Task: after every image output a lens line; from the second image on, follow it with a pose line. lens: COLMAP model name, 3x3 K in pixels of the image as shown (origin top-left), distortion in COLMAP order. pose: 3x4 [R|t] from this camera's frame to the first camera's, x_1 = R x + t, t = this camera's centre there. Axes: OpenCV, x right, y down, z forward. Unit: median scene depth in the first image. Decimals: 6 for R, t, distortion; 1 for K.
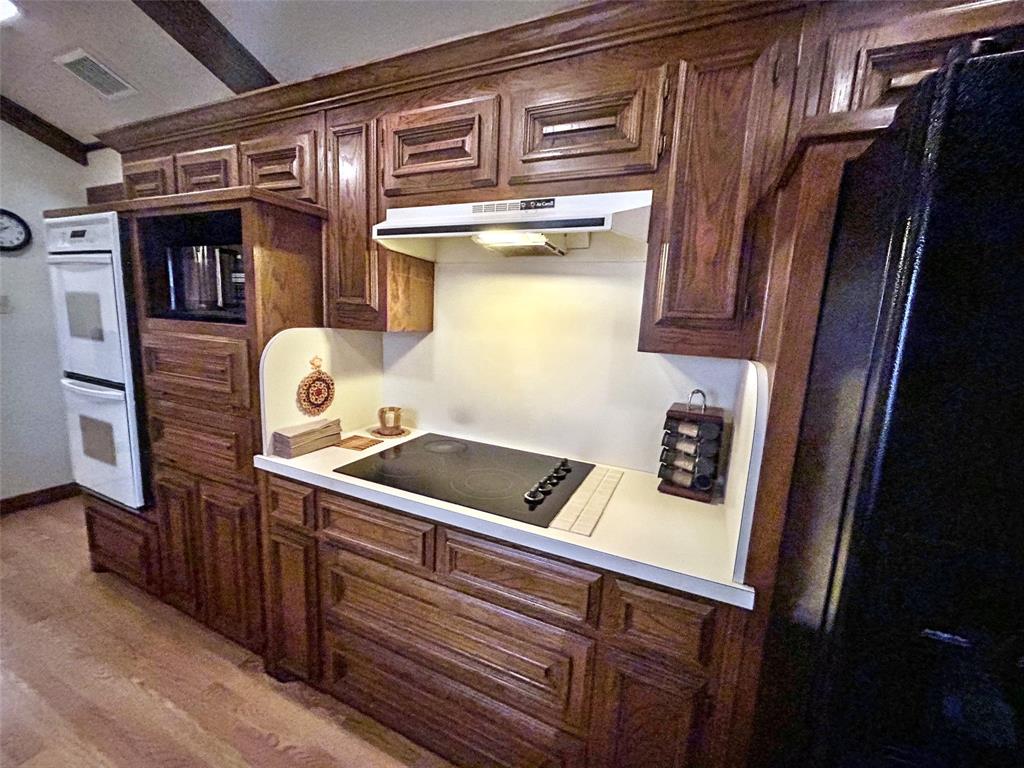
lens RADIAL K [[415.1, 0, 511.8], [0, 415.1, 385.2], [0, 0, 1]] dist [0.000635, 0.000168]
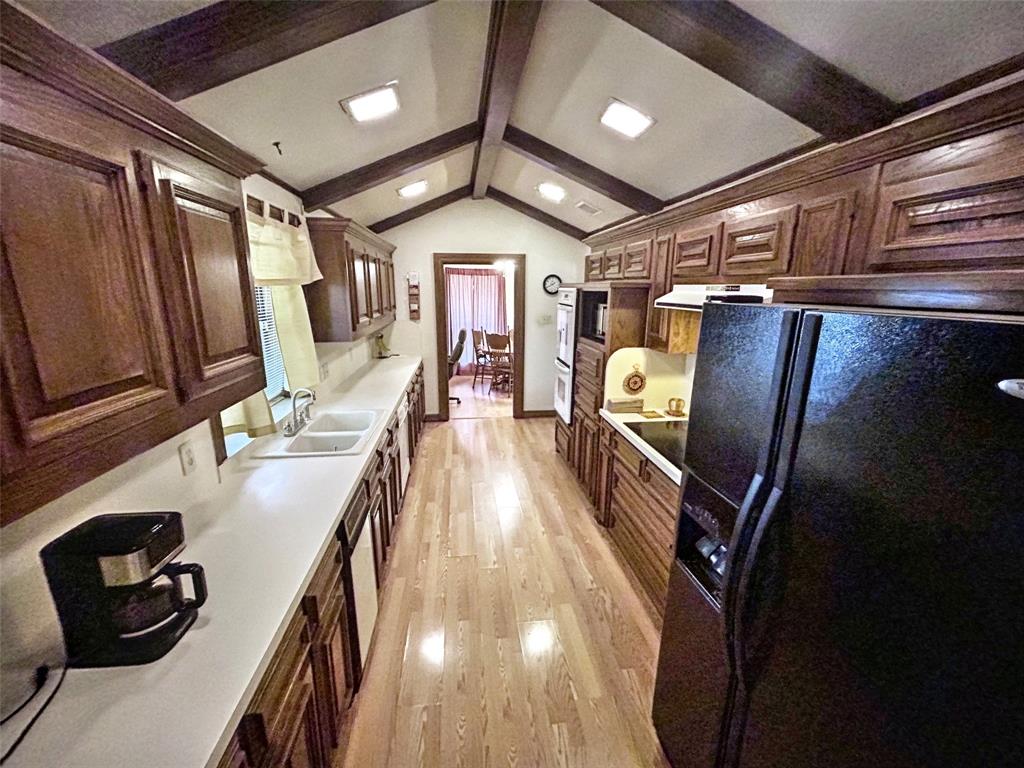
lens RADIAL K [[415.1, 0, 511.8], [0, 415.1, 385.2], [0, 0, 1]] dist [0.000635, 0.000168]
pose [[0.526678, 0.152404, -0.836291, 0.792613], [-0.118098, 0.987375, 0.105562, -0.102731], [0.841821, 0.043167, 0.538028, -0.450039]]
